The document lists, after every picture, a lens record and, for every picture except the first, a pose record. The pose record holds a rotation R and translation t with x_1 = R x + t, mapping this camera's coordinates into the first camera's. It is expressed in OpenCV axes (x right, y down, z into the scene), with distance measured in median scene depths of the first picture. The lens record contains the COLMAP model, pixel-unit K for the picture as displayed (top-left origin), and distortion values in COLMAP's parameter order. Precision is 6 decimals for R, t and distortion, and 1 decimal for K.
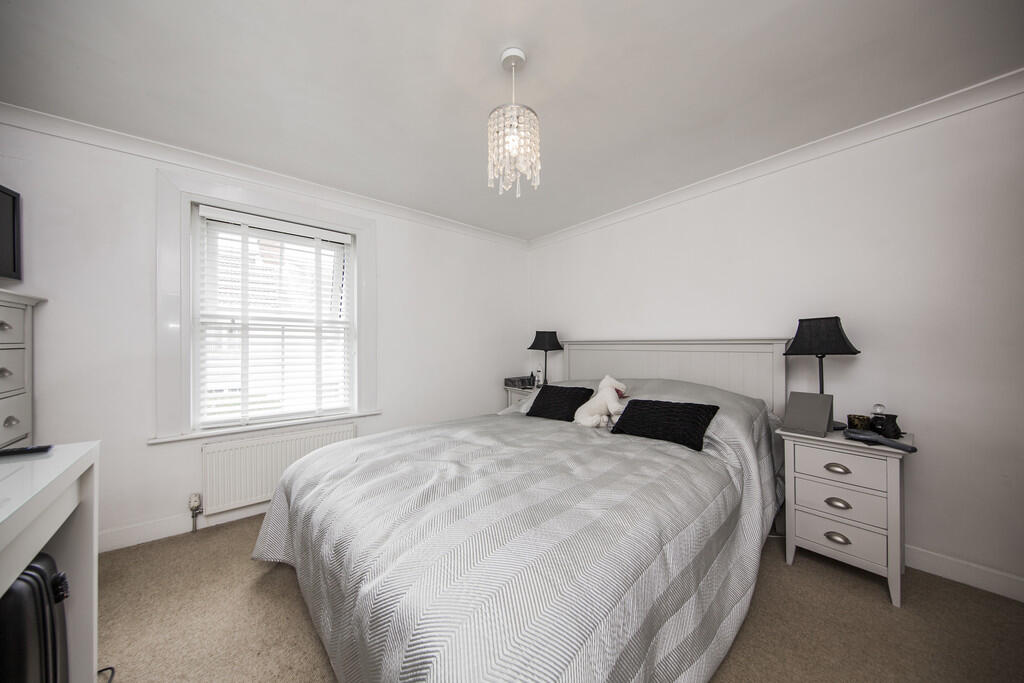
lens RADIAL K [[337.2, 0, 515.5], [0, 337.2, 344.2], [0, 0, 1]] dist [-0.000063, -0.000009]
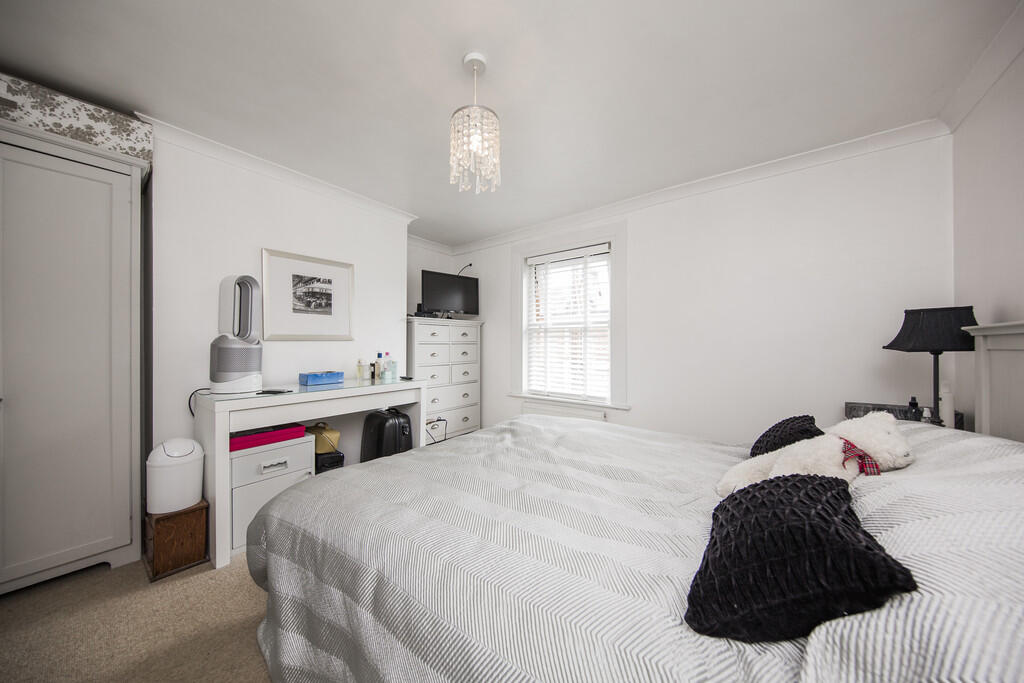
lens RADIAL K [[337.2, 0, 515.5], [0, 337.2, 344.2], [0, 0, 1]] dist [-0.000063, -0.000009]
pose [[0.194945, 0.002124, -0.980812, 0.570729], [0.005832, 0.999977, 0.003324, 0.003539], [0.980797, -0.006369, 0.194929, 0.509023]]
